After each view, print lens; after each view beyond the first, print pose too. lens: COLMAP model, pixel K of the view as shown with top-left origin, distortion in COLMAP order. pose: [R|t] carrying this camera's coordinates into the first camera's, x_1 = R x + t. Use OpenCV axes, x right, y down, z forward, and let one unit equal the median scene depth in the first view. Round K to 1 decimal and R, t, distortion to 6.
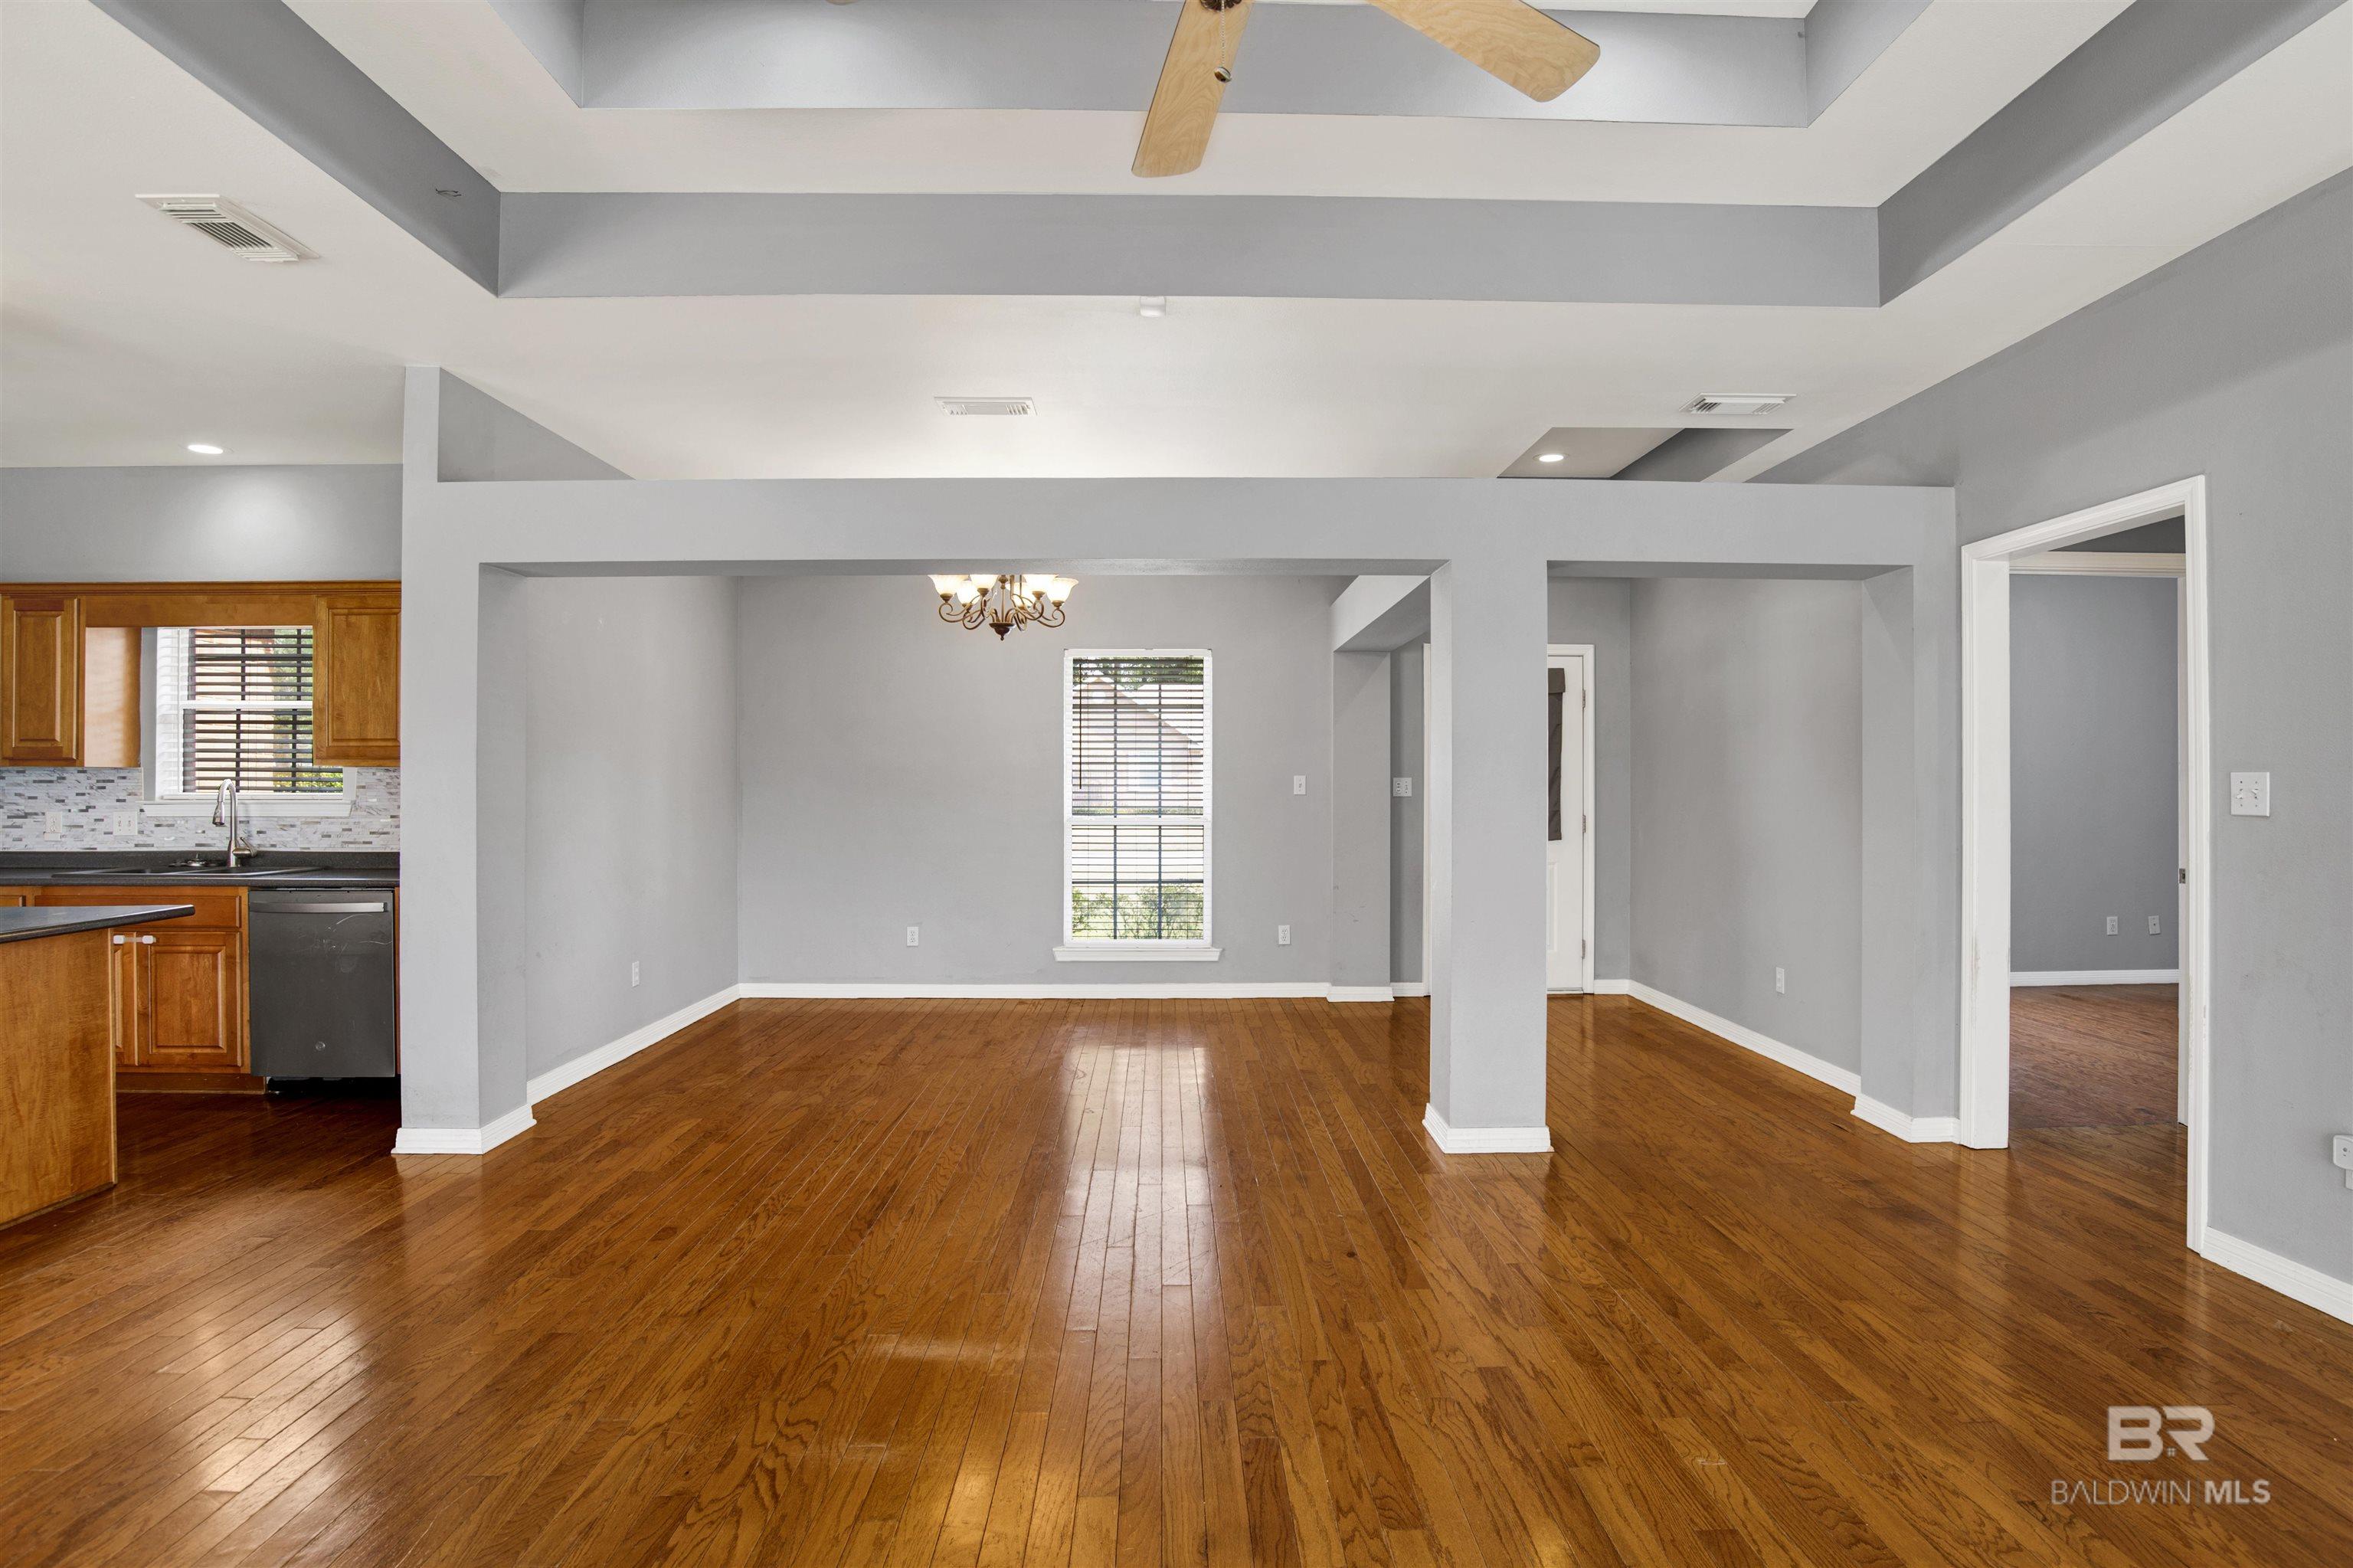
lens RADIAL K [[1271.7, 0, 1204.1], [0, 1271.7, 776.2], [0, 0, 1]] dist [-0.070667, 0.021732]
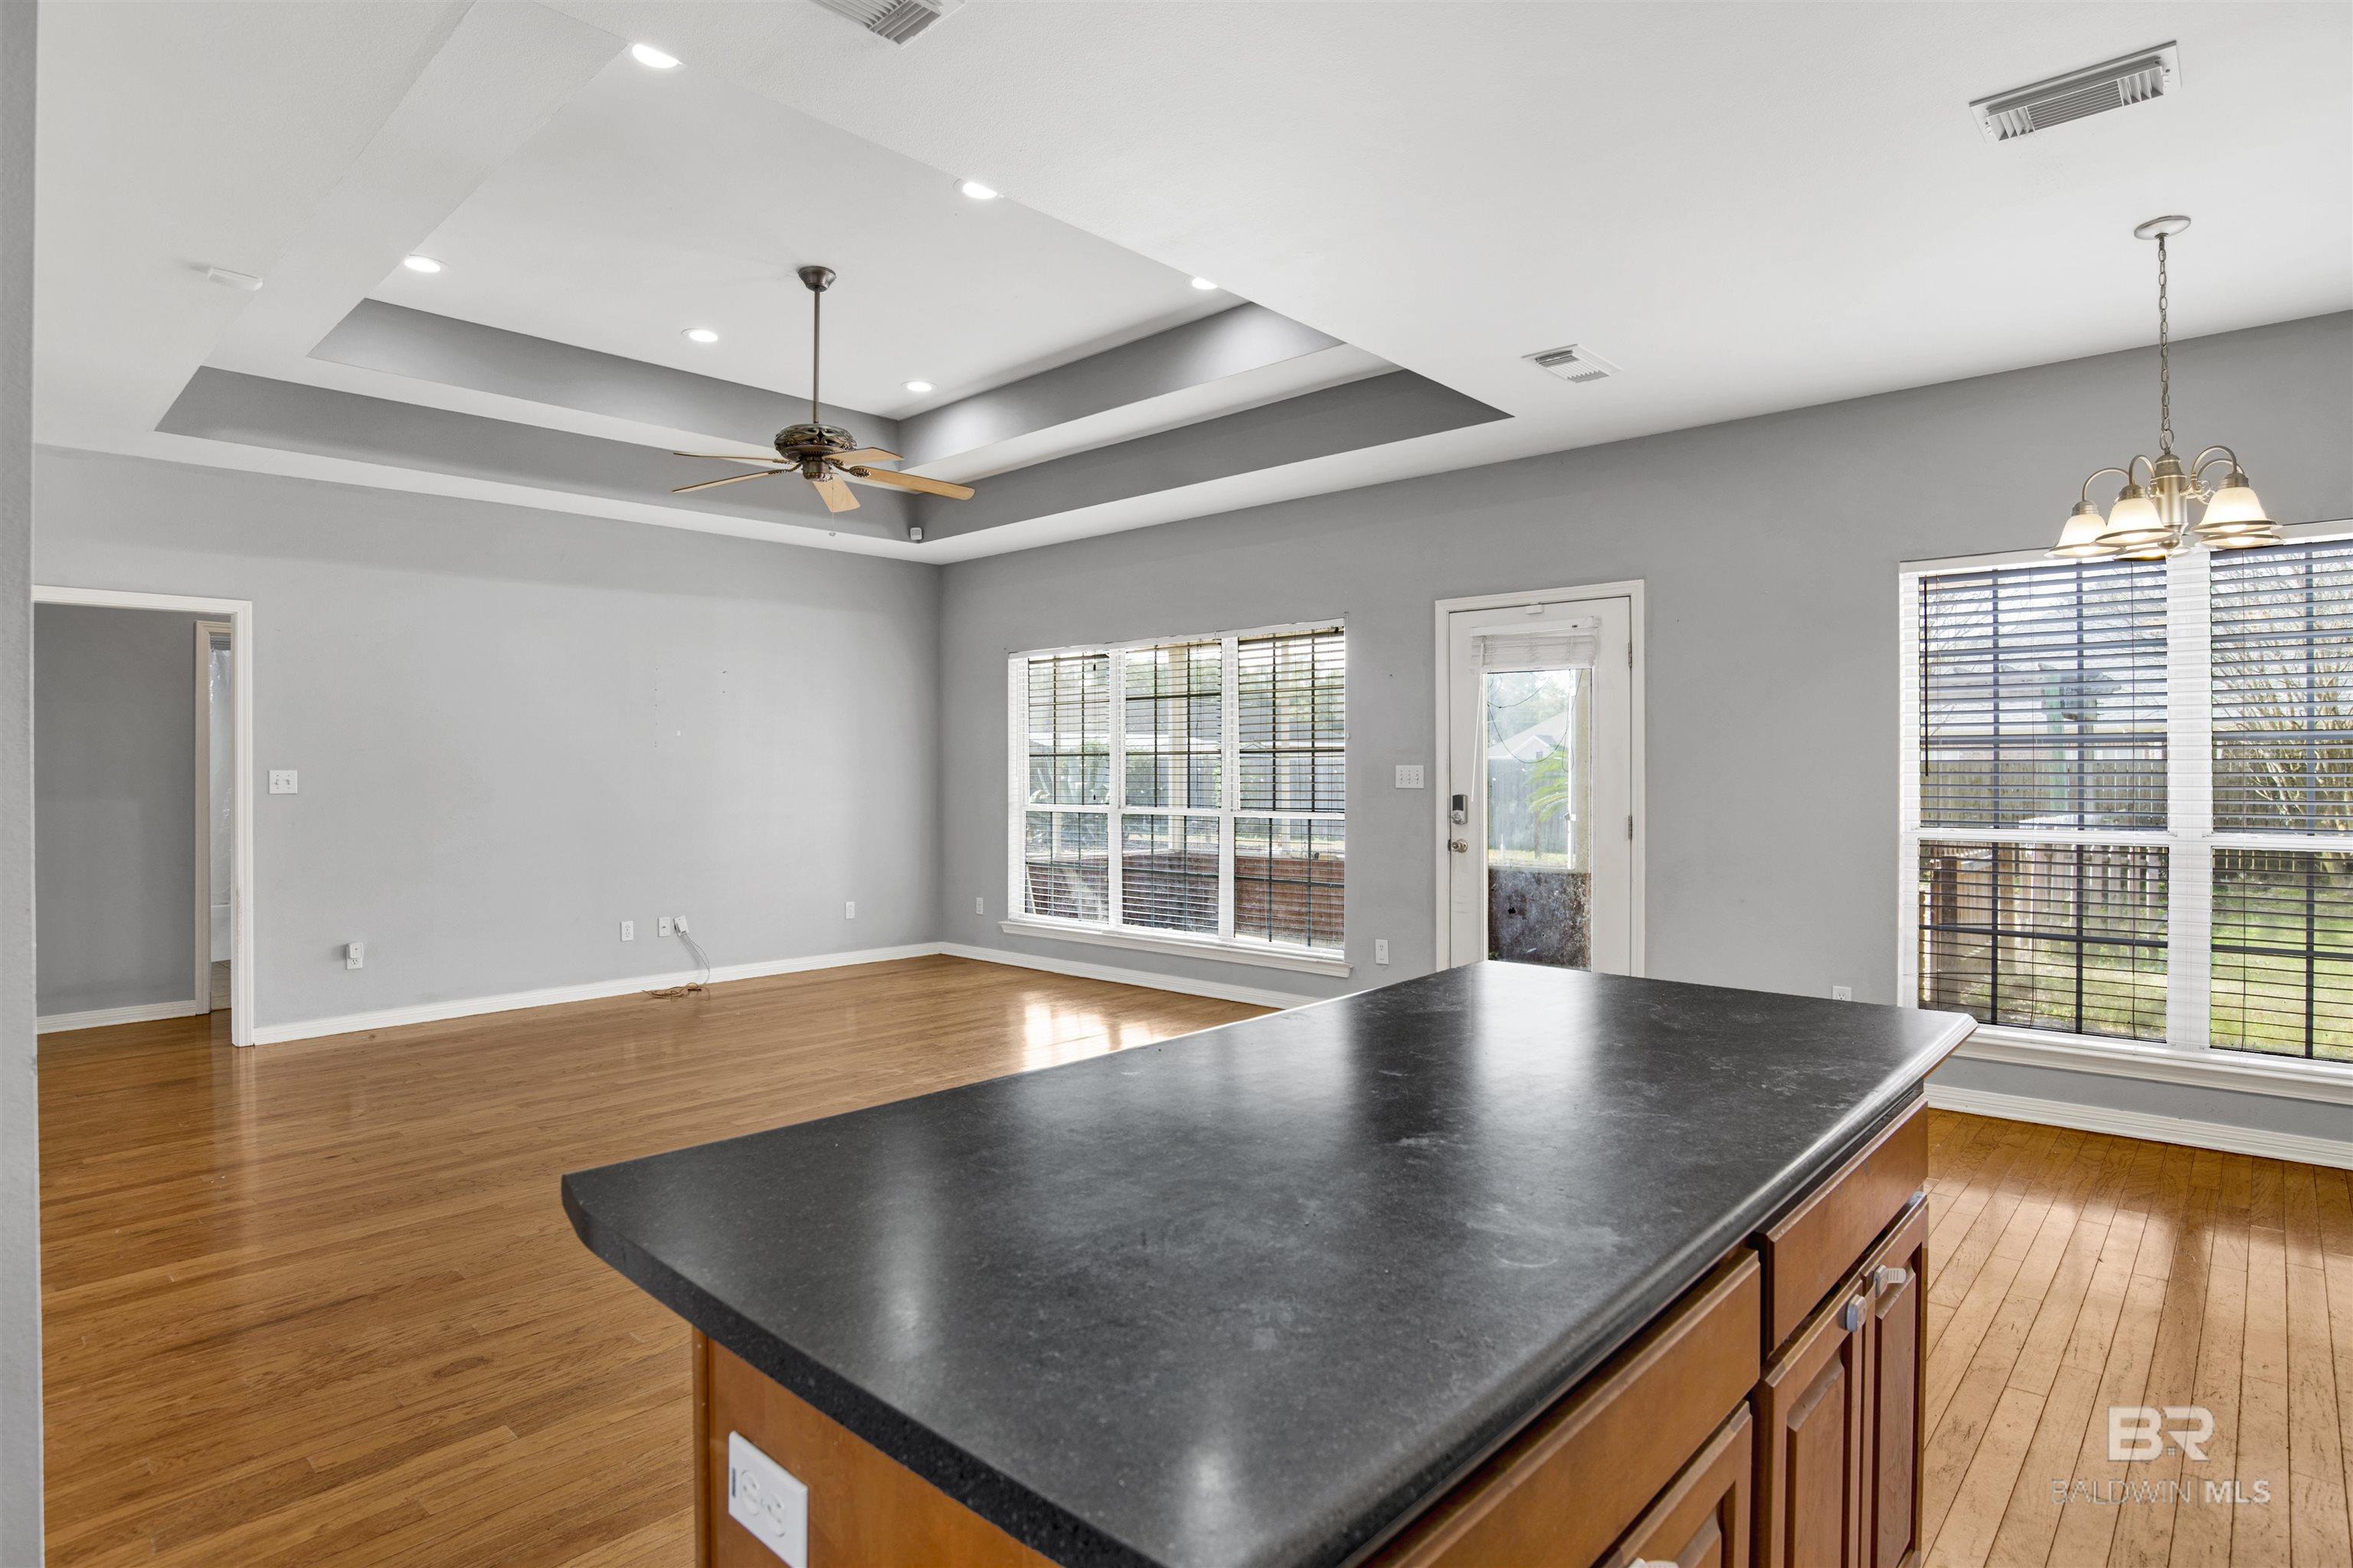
lens RADIAL K [[1233.9, 0, 1168.7], [0, 1233.9, 760.2], [0, 0, 1]] dist [-0.000573, 0.000287]
pose [[-0.712023, 0.011042, 0.702069, -0.850339], [0.001793, 0.999902, -0.013908, 0.006149], [-0.702154, -0.008644, -0.711973, 0.825929]]
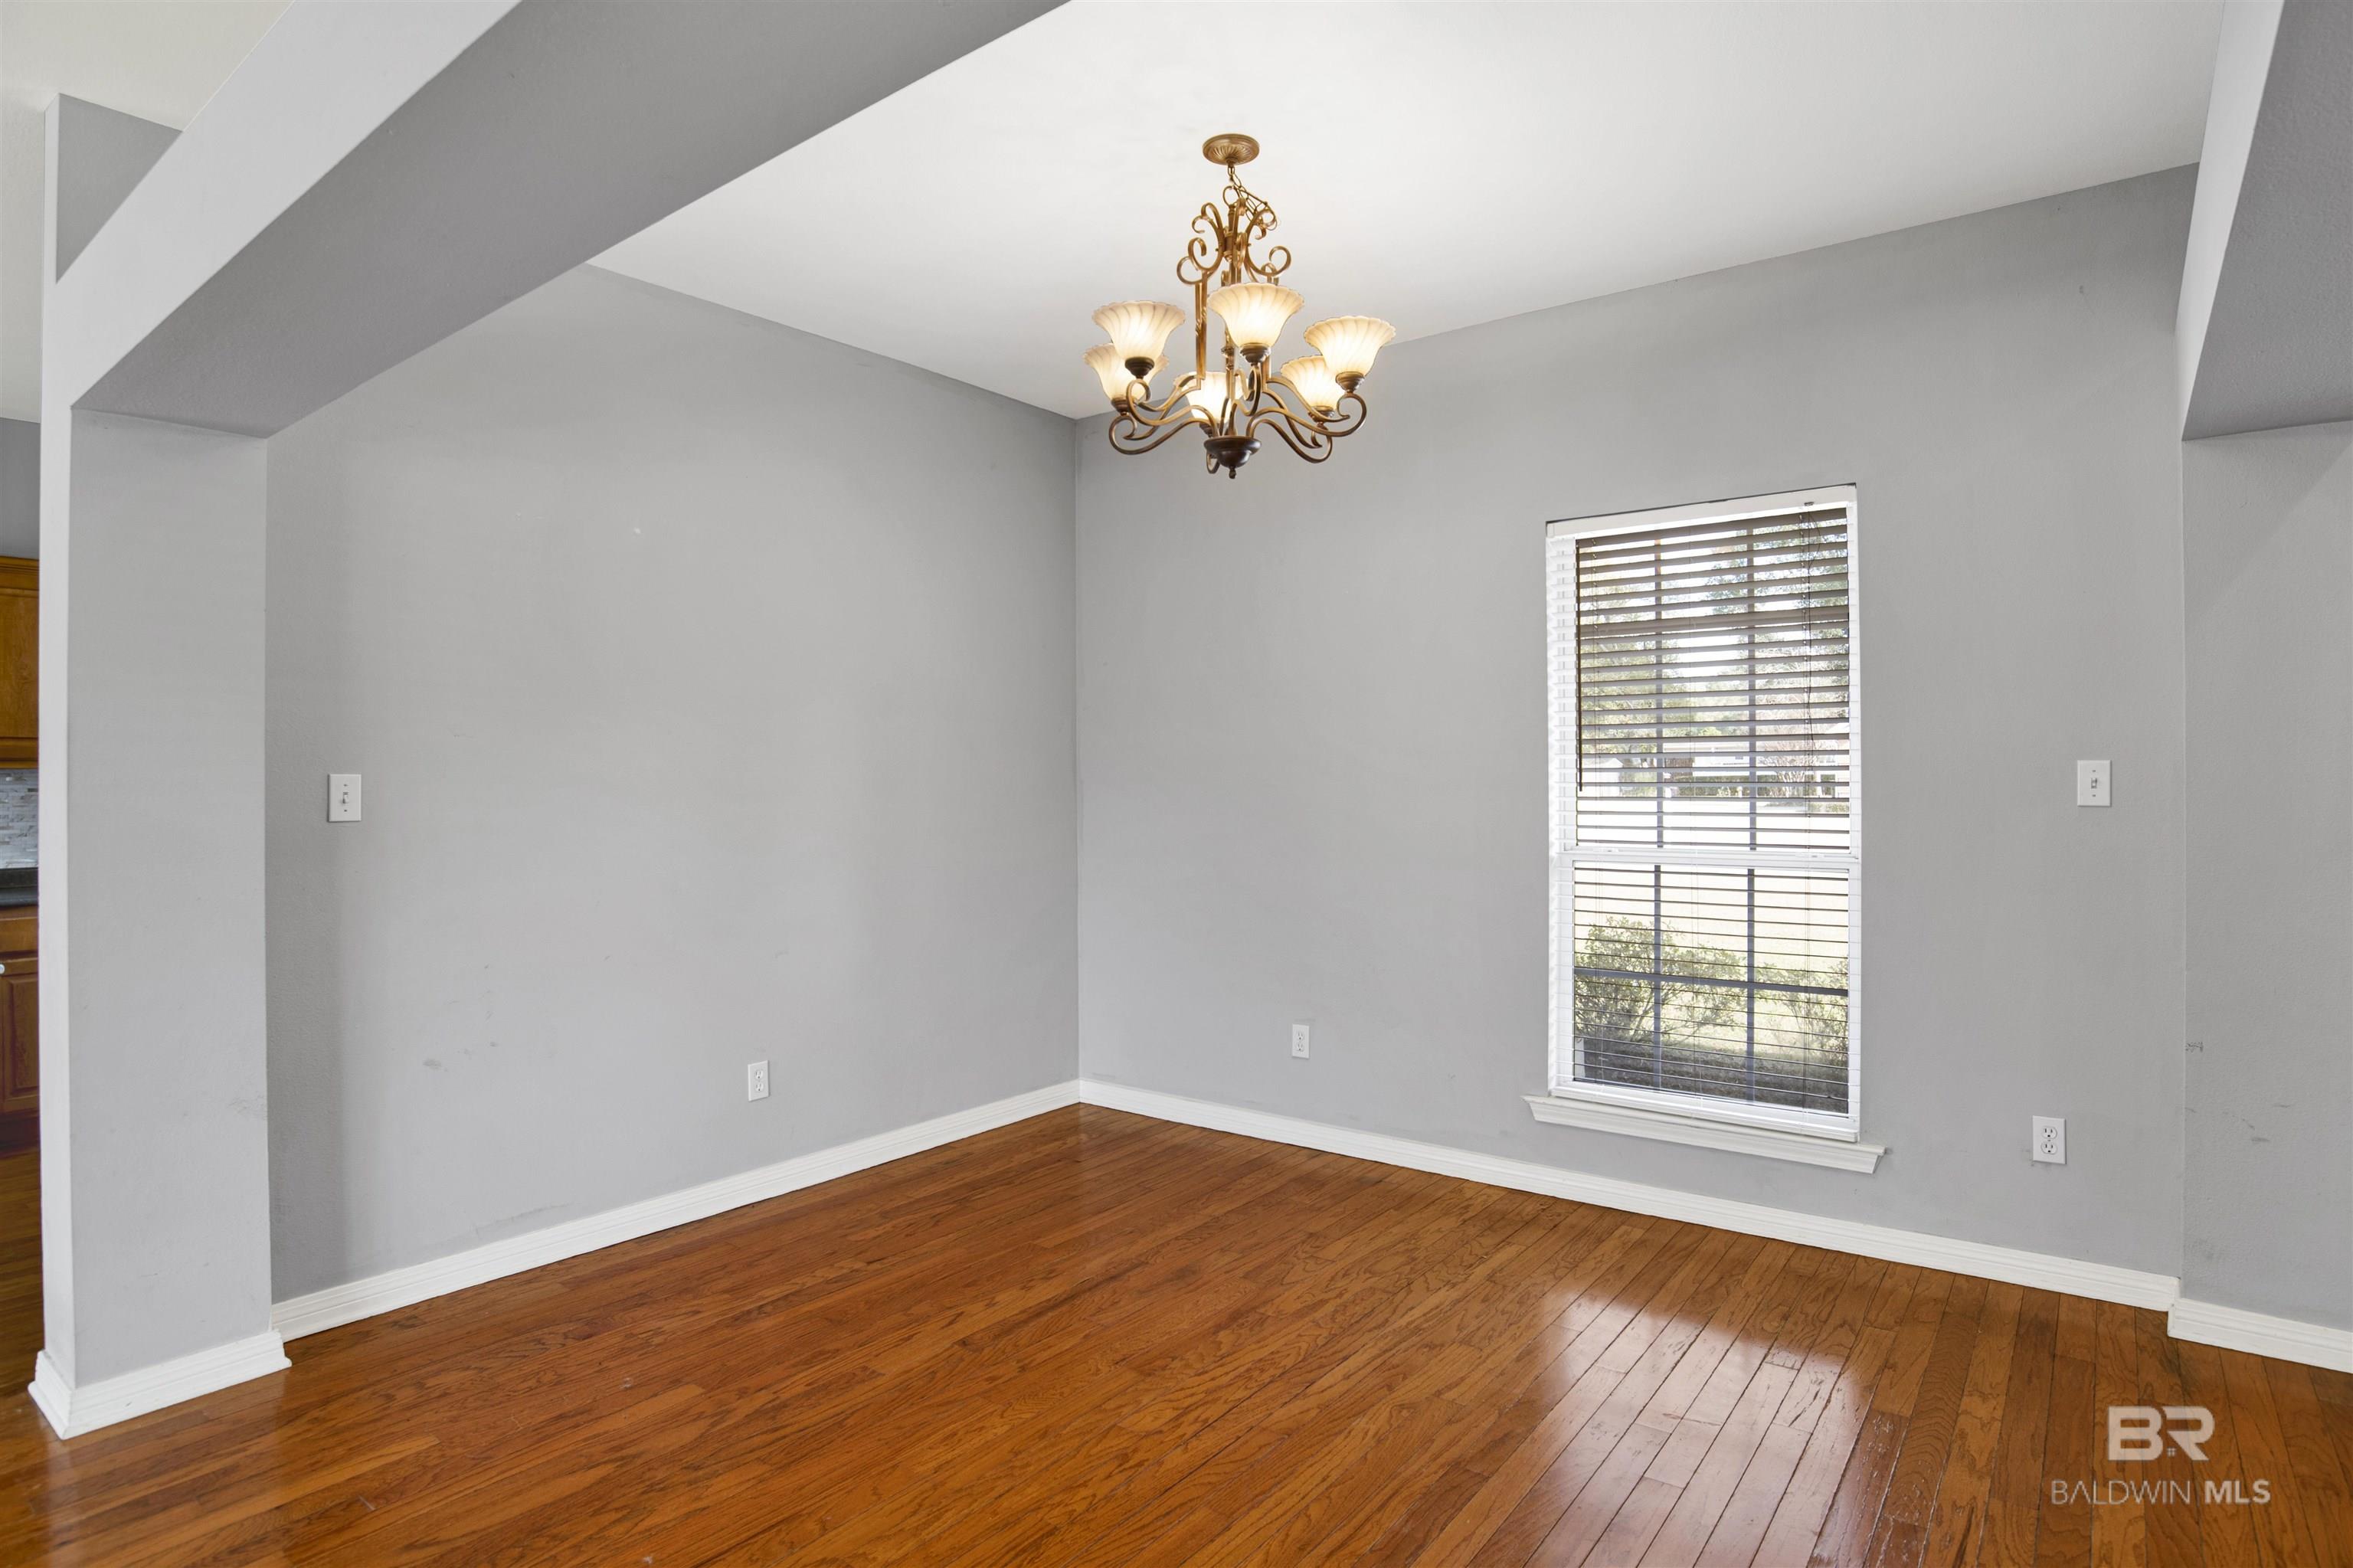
lens RADIAL K [[1269.2, 0, 1173.1], [0, 1269.2, 775.7], [0, 0, 1]] dist [-0.088231, 0.036990]
pose [[0.775552, -0.005294, -0.631261, 0.133878], [0.009008, 0.999956, 0.002682, 0.001592], [0.631219, -0.007767, 0.775566, 0.721466]]
